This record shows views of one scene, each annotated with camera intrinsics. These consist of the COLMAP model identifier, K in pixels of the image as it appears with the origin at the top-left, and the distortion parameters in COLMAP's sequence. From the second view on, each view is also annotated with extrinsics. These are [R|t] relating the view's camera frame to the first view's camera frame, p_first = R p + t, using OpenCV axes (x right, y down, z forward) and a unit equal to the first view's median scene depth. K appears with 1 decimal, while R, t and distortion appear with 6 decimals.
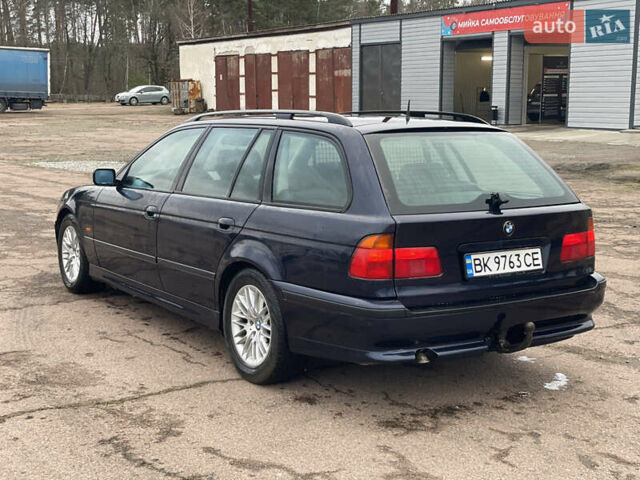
lens RADIAL K [[968.4, 0, 321.6], [0, 968.4, 244.2], [0, 0, 1]] dist [0.102864, 0.000000]
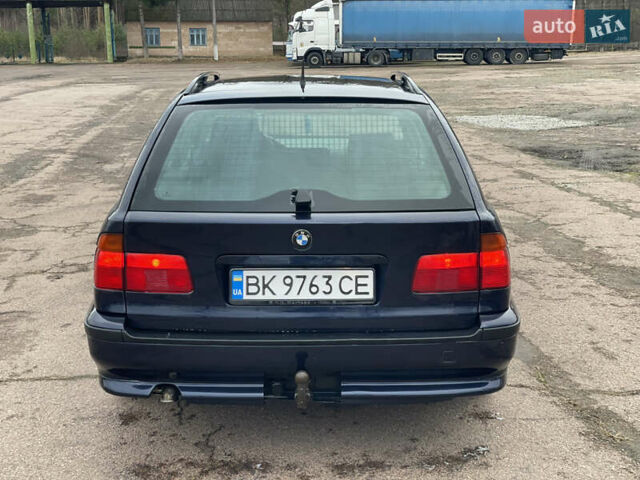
lens RADIAL K [[968.4, 0, 316.8], [0, 968.4, 234.7], [0, 0, 1]] dist [0.102864, 0.000000]
pose [[0.840361, 0.091796, -0.534197, 0.580419], [-0.069345, 0.995664, 0.062005, -0.064673], [0.537572, -0.015062, 0.843083, 0.388043]]
